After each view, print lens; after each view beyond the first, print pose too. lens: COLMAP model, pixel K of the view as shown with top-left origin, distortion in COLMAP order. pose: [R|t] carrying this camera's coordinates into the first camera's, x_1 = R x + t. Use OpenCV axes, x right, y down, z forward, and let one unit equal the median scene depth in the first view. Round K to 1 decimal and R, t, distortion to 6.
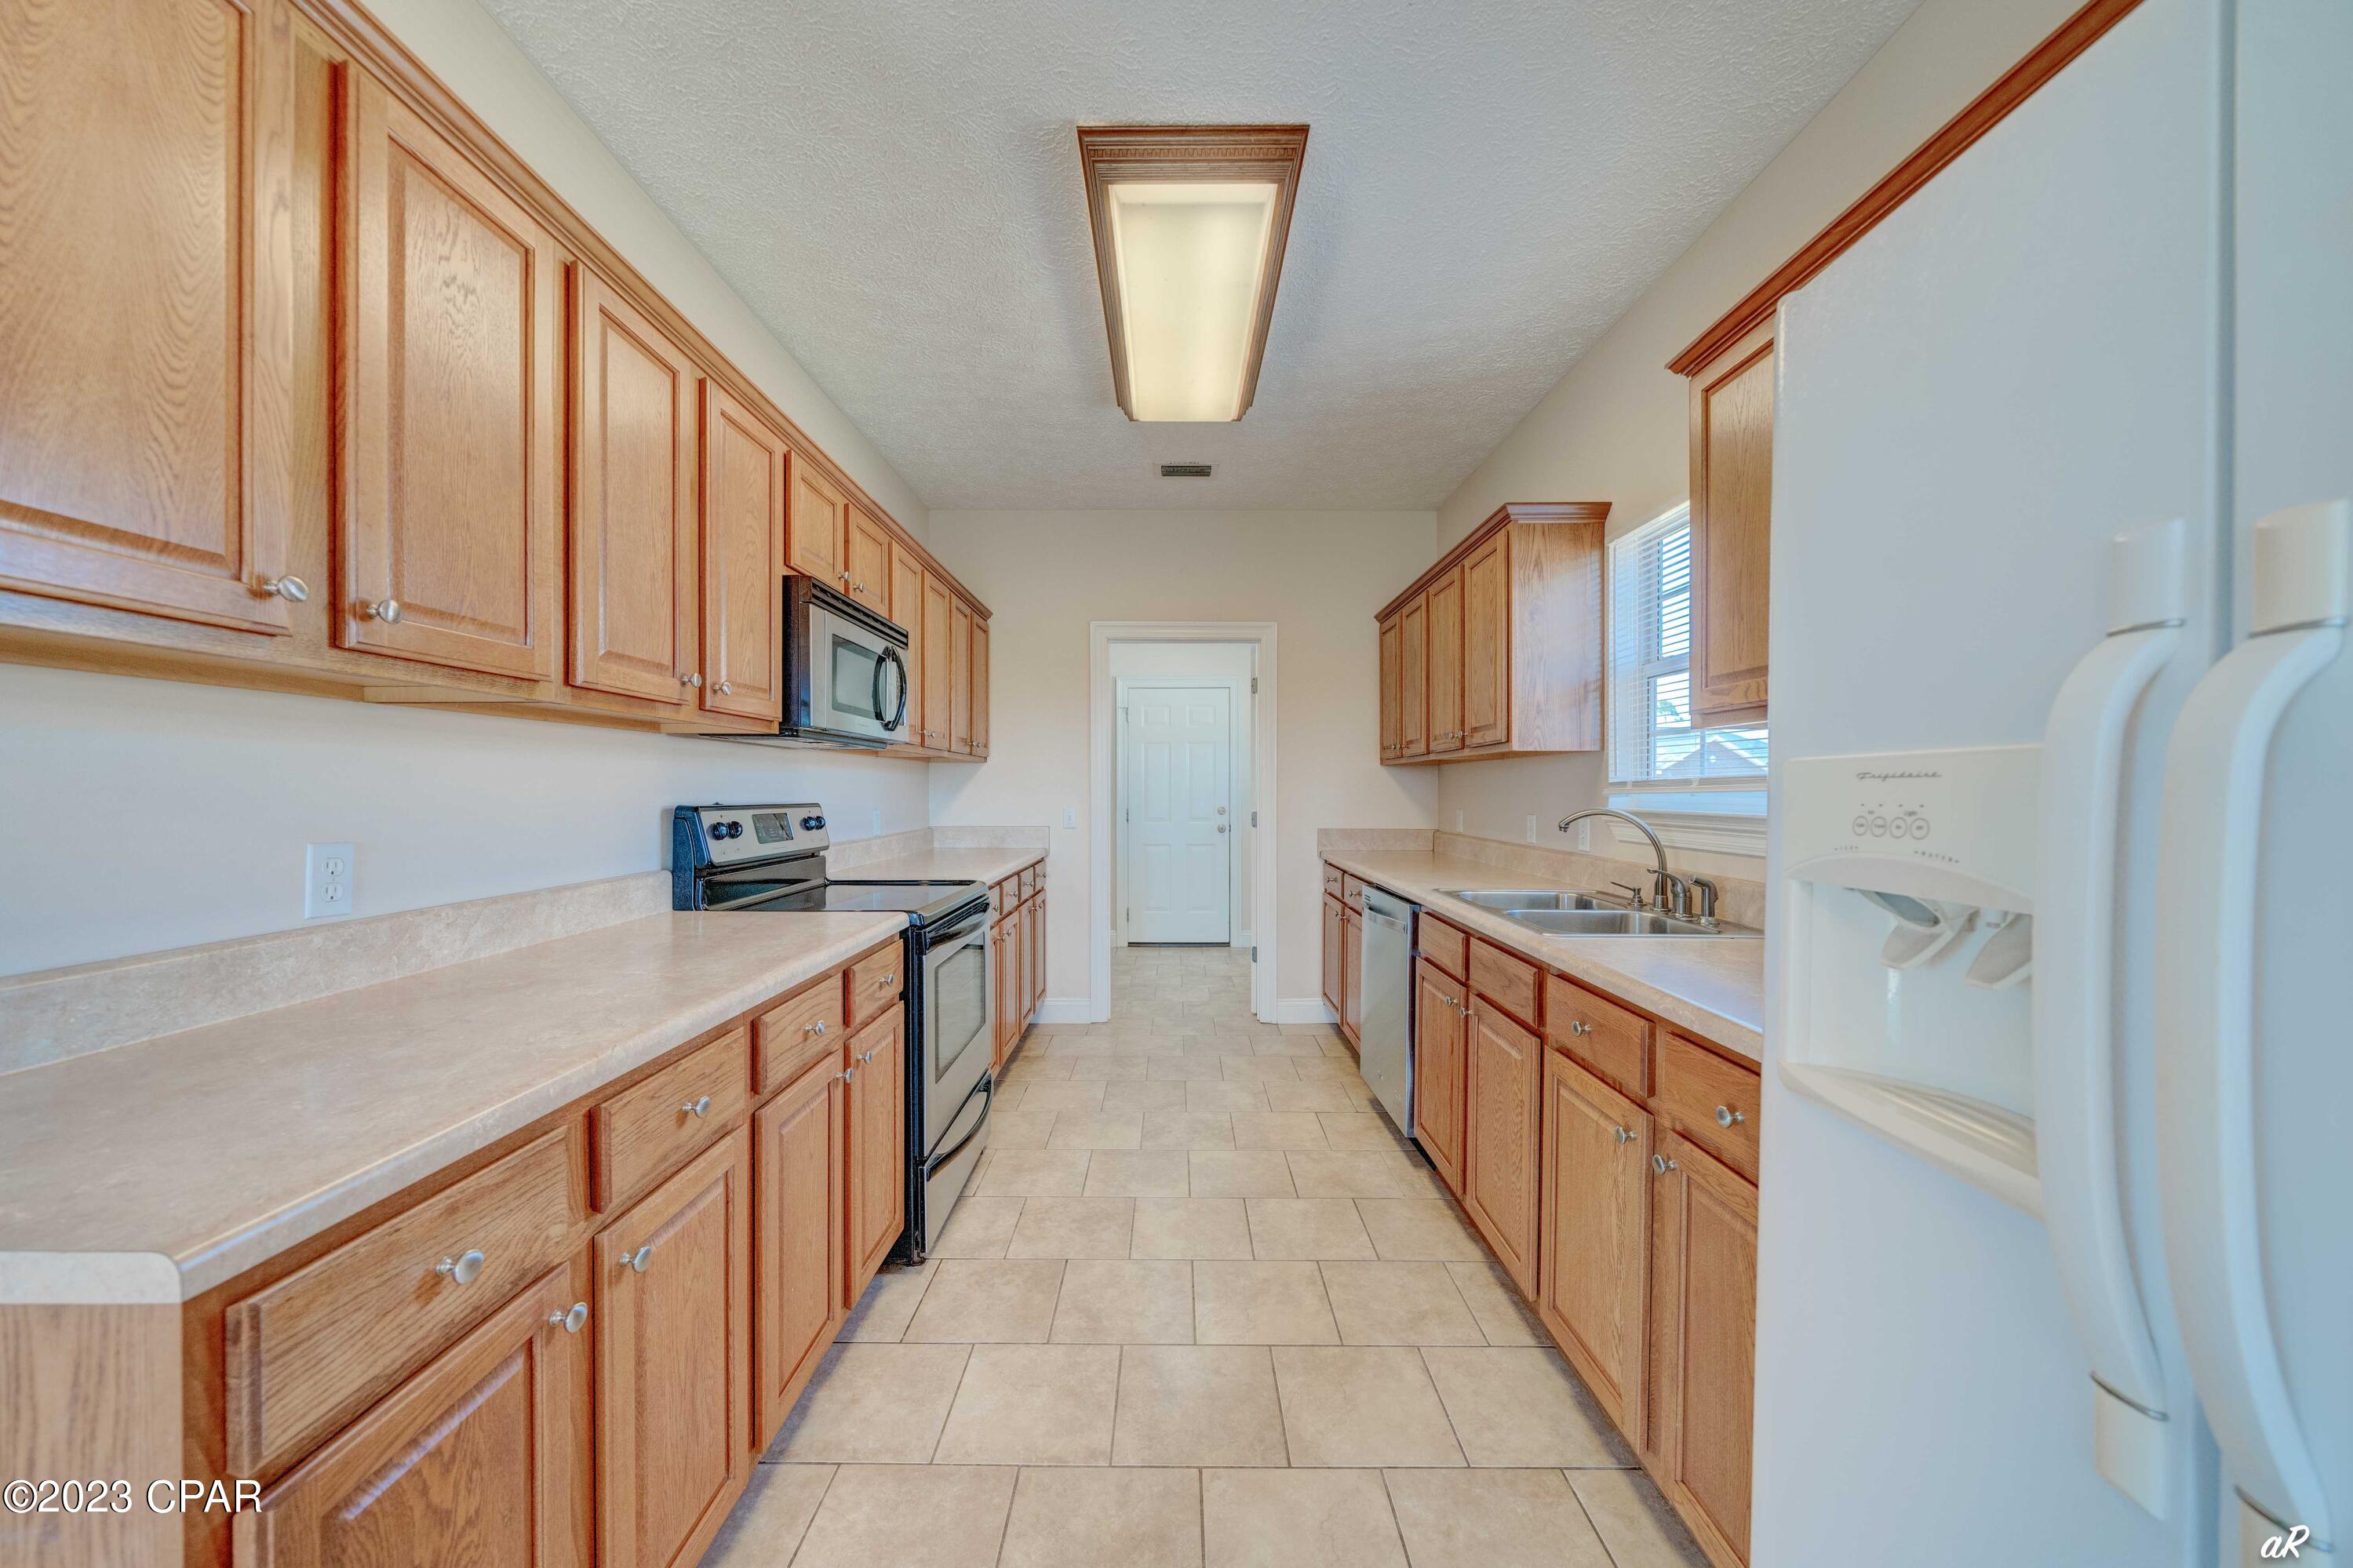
lens RADIAL K [[822.0, 0, 1165.3], [0, 822.0, 800.3], [0, 0, 1]] dist [-0.004564, -0.000845]
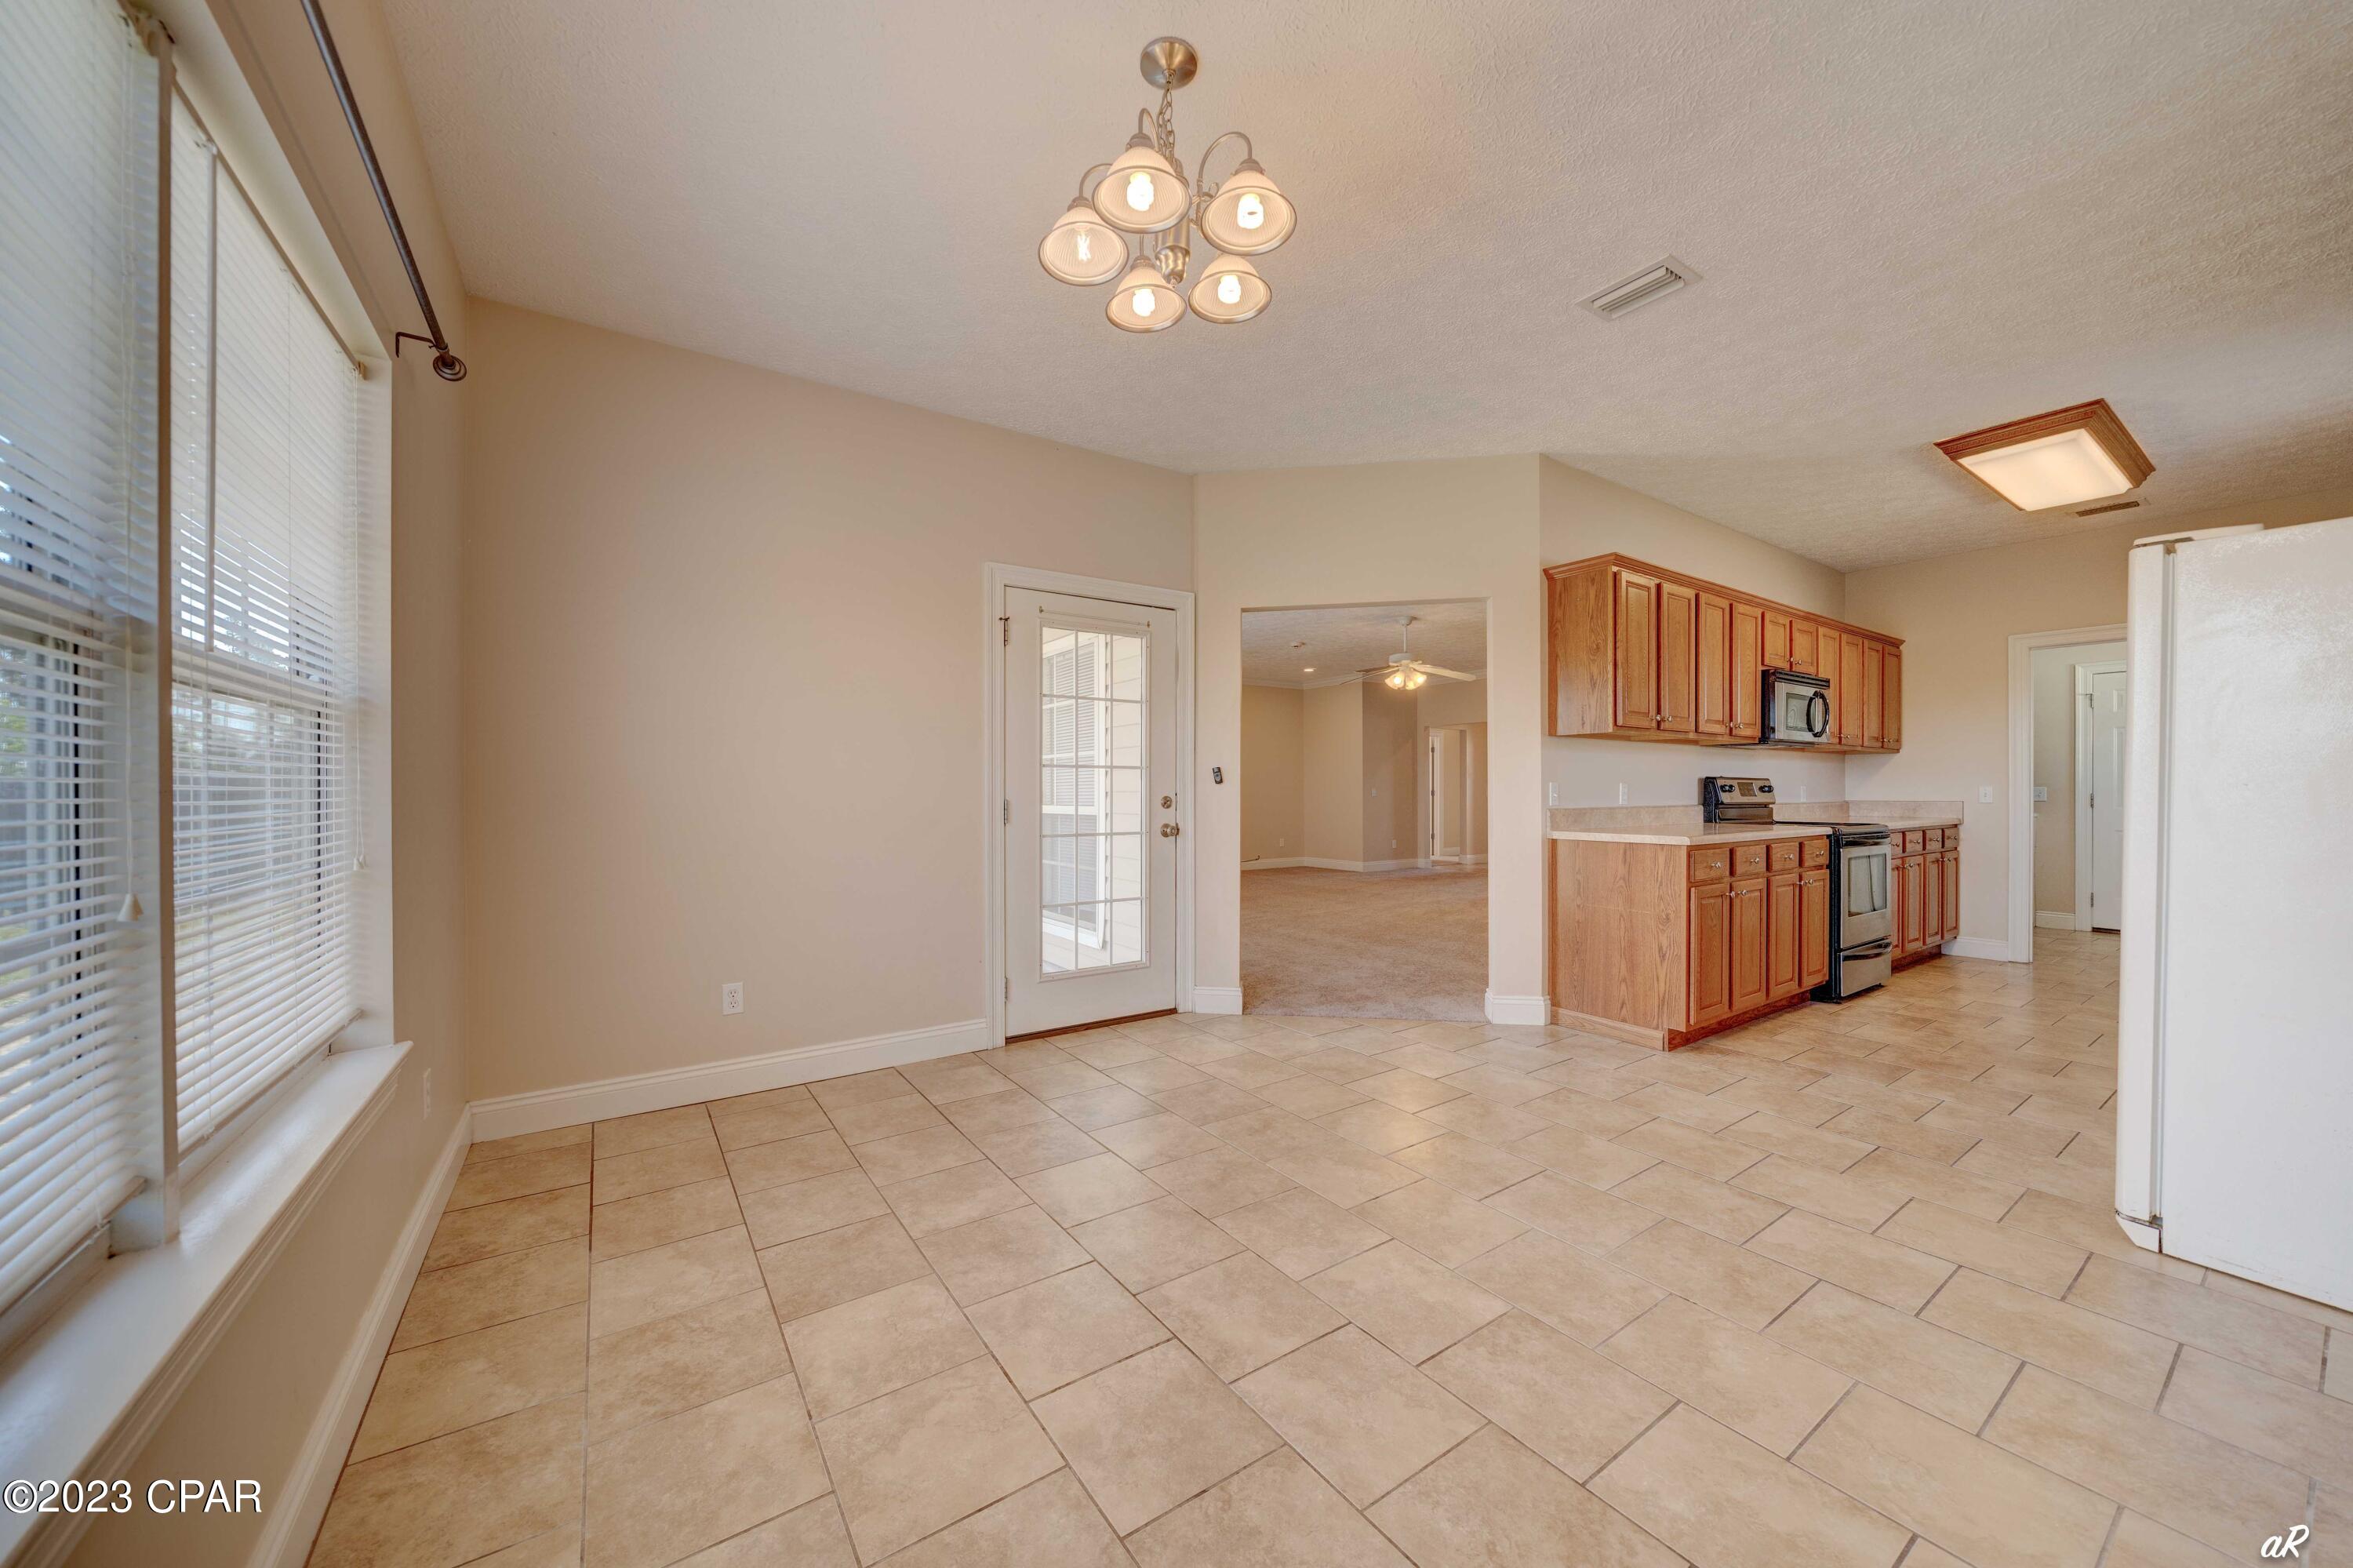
lens RADIAL K [[822.1, 0, 1141.6], [0, 822.1, 793.3], [0, 0, 1]] dist [-0.004564, -0.000845]
pose [[0.550721, 0.002079, -0.834687, 0.357890], [-0.011074, 0.999927, -0.004816, 0.065069], [0.834616, 0.011895, 0.550704, -1.259813]]
